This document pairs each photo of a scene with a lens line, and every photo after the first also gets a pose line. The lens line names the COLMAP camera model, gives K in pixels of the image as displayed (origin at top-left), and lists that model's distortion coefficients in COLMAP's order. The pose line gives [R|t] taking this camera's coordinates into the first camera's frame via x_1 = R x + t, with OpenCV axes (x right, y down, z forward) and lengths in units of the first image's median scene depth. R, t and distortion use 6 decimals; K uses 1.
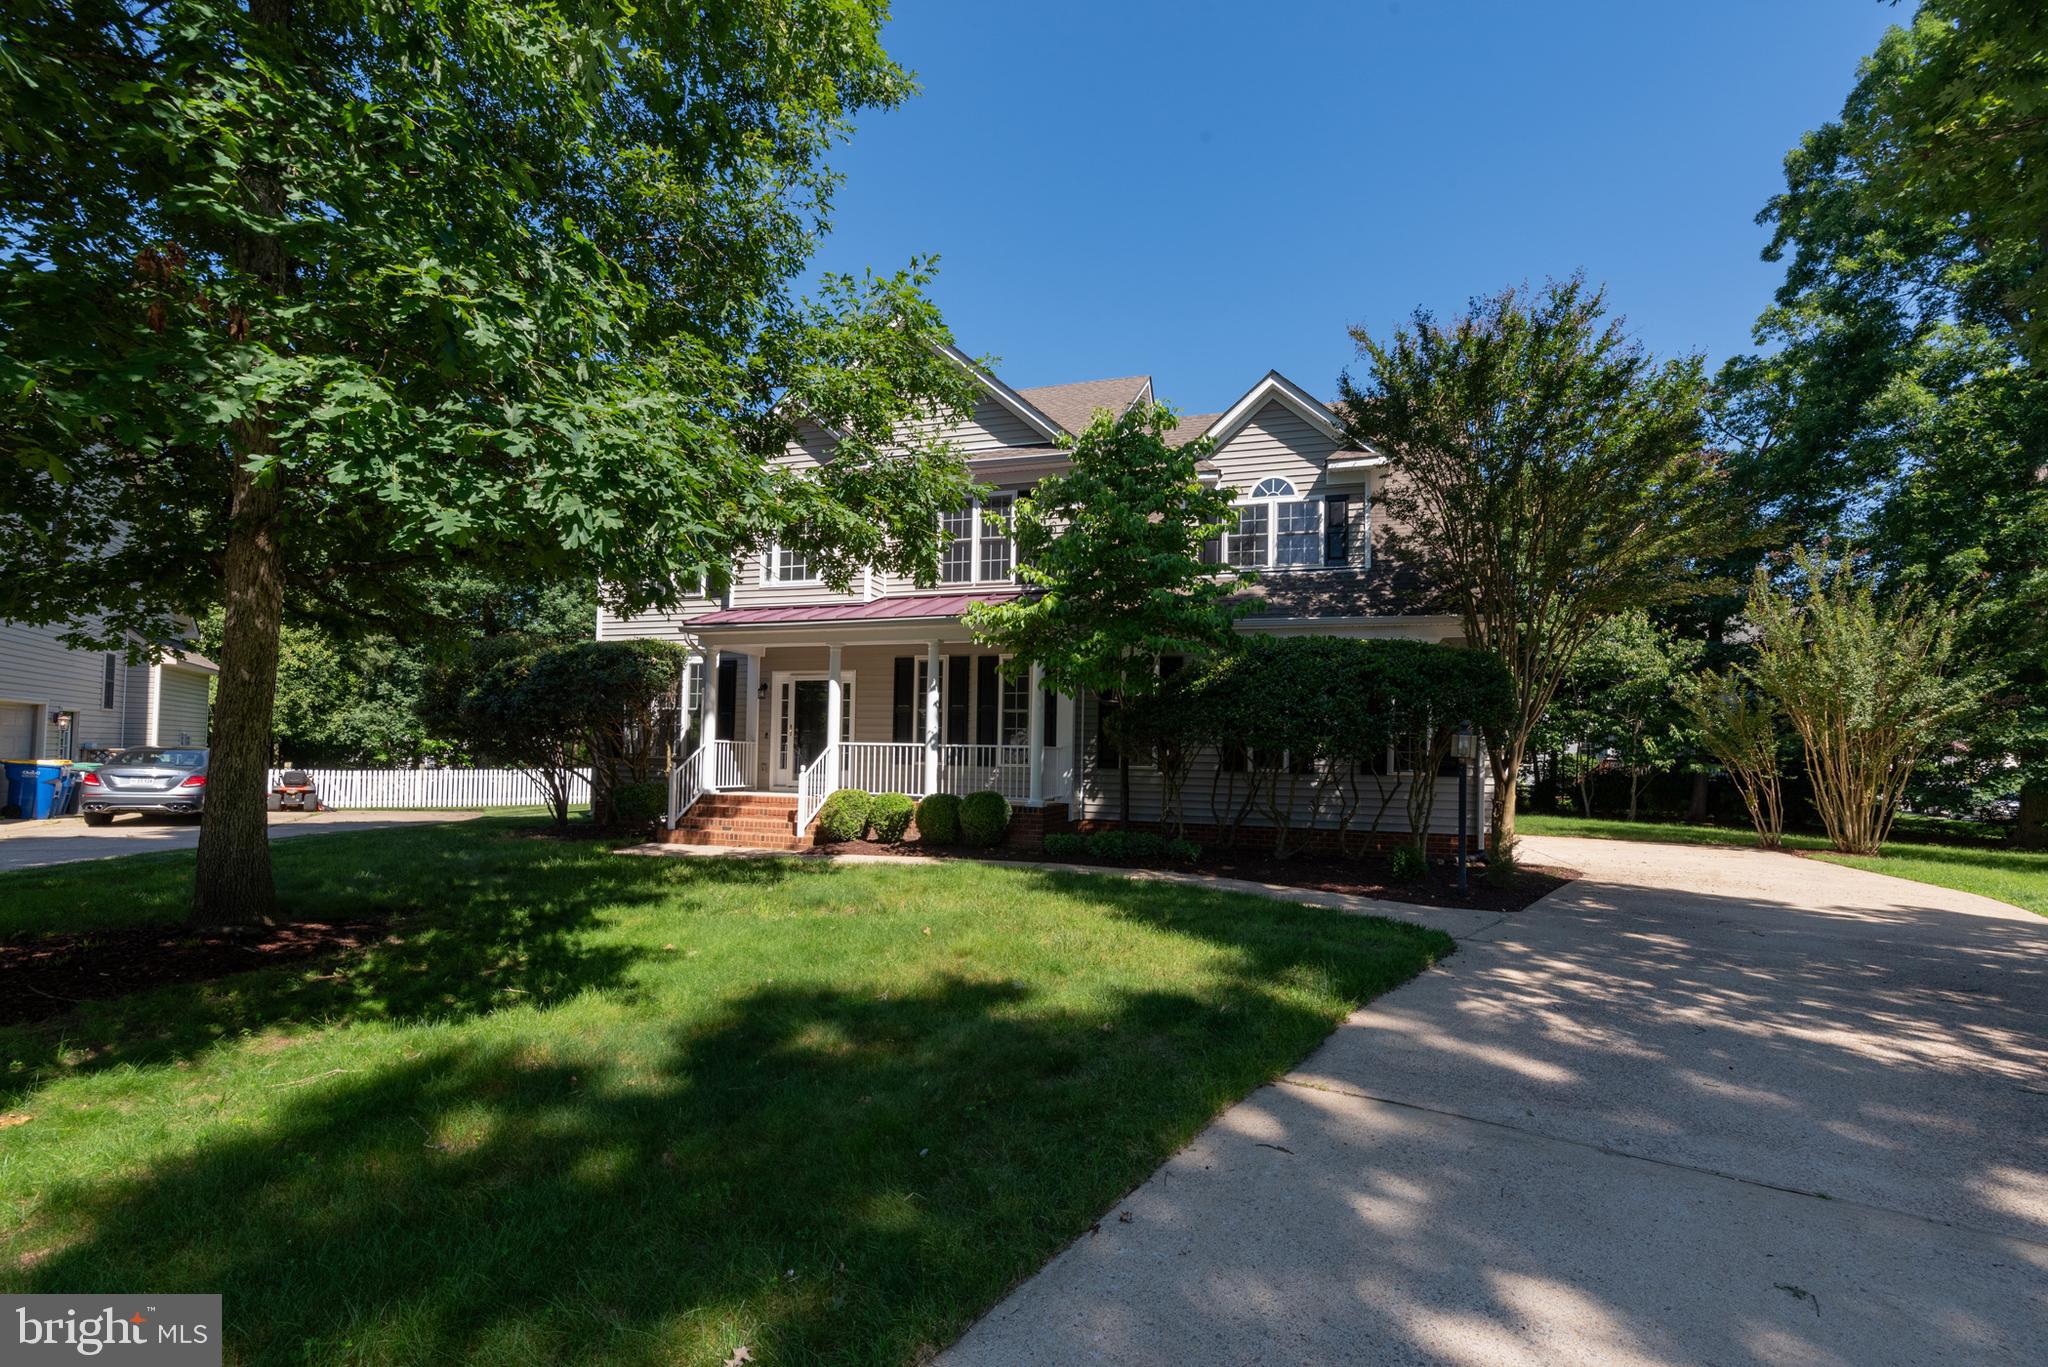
lens RADIAL K [[858.7, 0, 1066.4], [0, 858.7, 706.2], [0, 0, 1]] dist [0.004250, -0.000840]
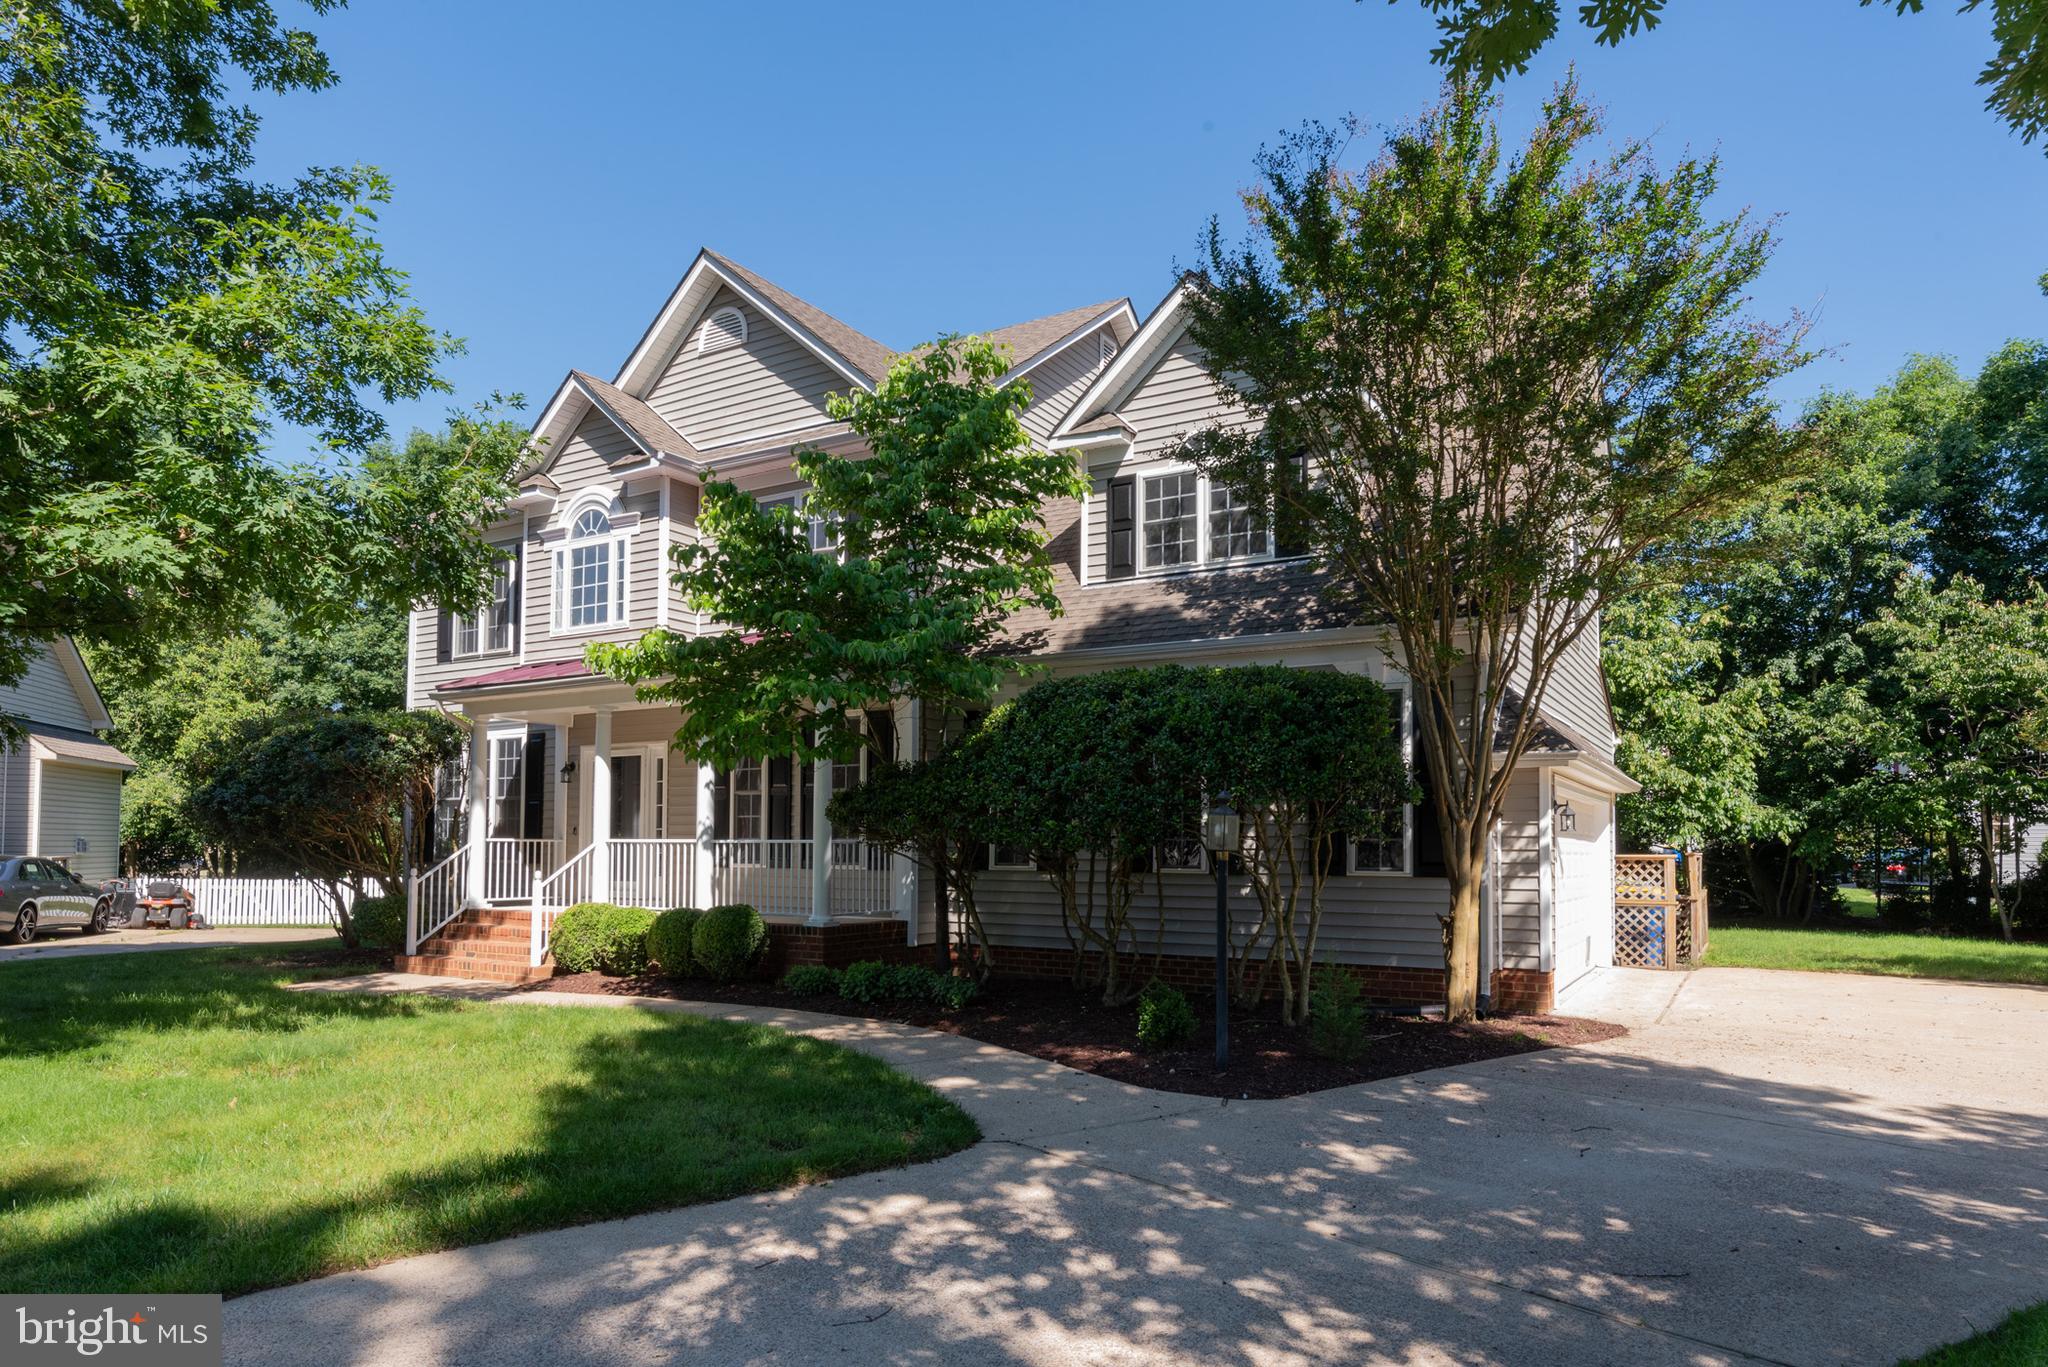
lens RADIAL K [[1209.4, 0, 1077.2], [0, 1209.4, 755.0], [0, 0, 1]] dist [0.004049, -0.004915]
pose [[0.972870, -0.031857, -0.229147, 0.378558], [0.027538, 0.999378, -0.022020, 0.003683], [0.229706, 0.015112, 0.973143, 0.076003]]
